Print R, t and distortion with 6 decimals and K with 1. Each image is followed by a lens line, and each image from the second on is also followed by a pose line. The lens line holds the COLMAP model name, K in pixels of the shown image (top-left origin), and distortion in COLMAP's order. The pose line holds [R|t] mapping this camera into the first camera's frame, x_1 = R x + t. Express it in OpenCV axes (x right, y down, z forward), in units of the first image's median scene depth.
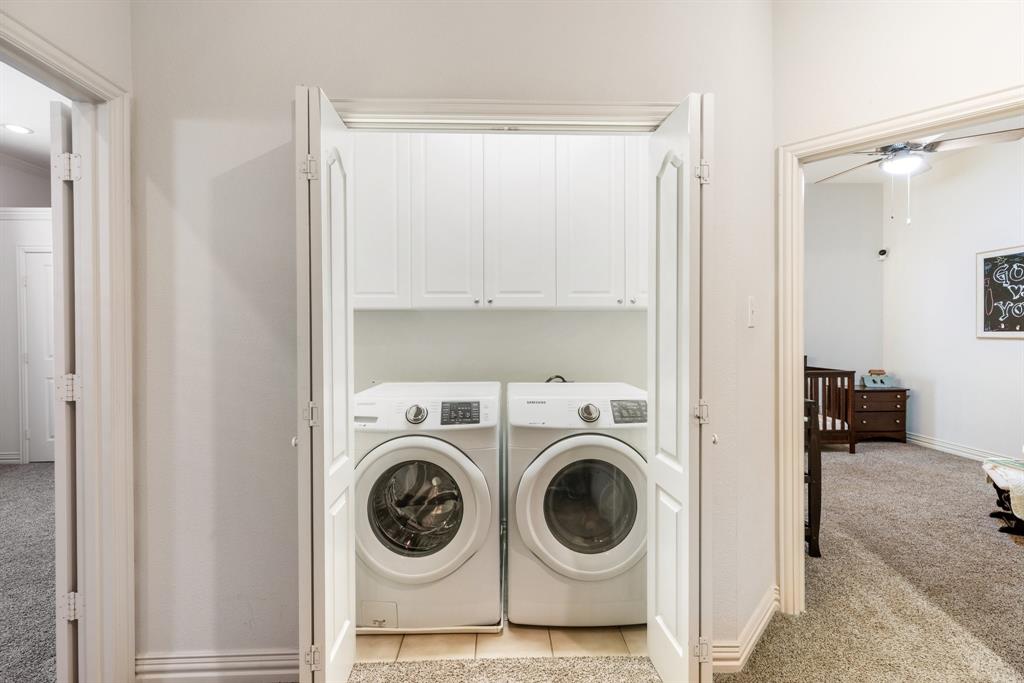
lens RADIAL K [[463.8, 0, 518.7], [0, 463.8, 339.6], [0, 0, 1]] dist [0.006534, 0.001275]
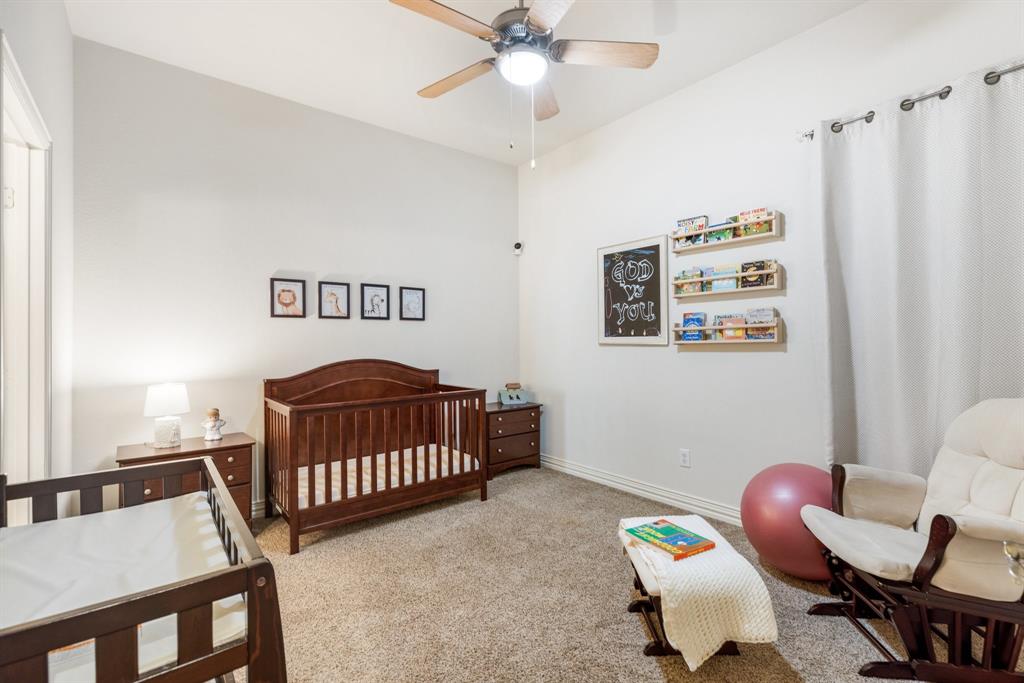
lens RADIAL K [[463.8, 0, 518.7], [0, 463.8, 339.6], [0, 0, 1]] dist [0.006534, 0.001275]
pose [[0.805827, 0.001502, 0.592149, 0.338684], [0.010137, 0.999815, -0.016332, 0.000363], [-0.592064, 0.019163, 0.805663, 0.383651]]
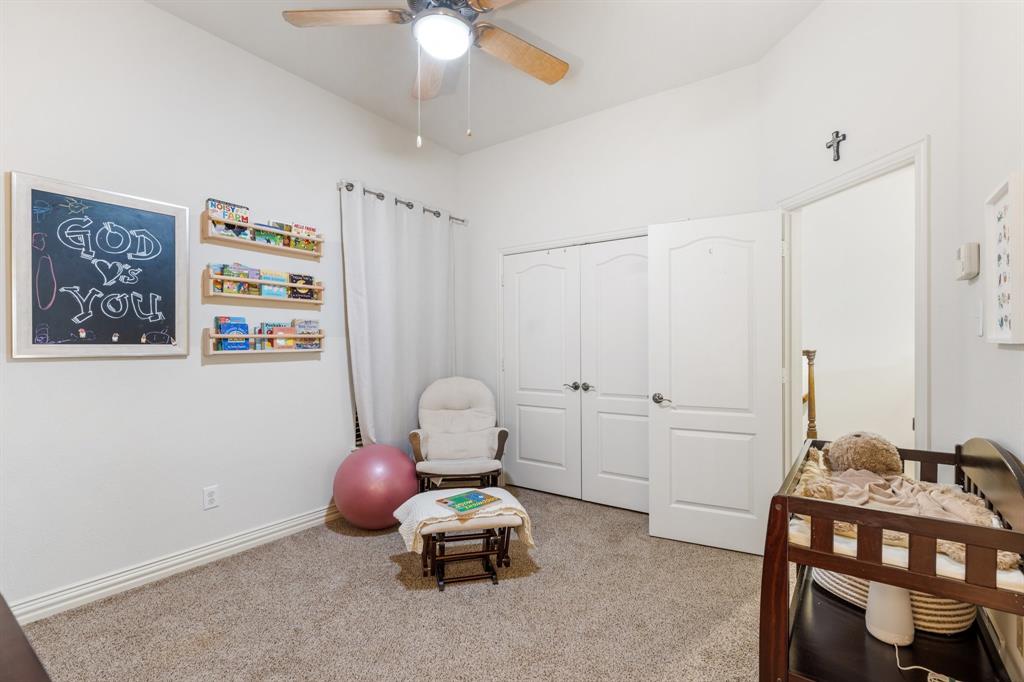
lens RADIAL K [[465.8, 0, 526.5], [0, 465.8, 355.9], [0, 0, 1]] dist [0.003828, 0.000329]
pose [[-0.788464, -0.004435, 0.615065, 0.307074], [0.013884, 0.999591, 0.025006, -0.009861], [-0.614924, 0.028256, -0.788080, 1.054518]]
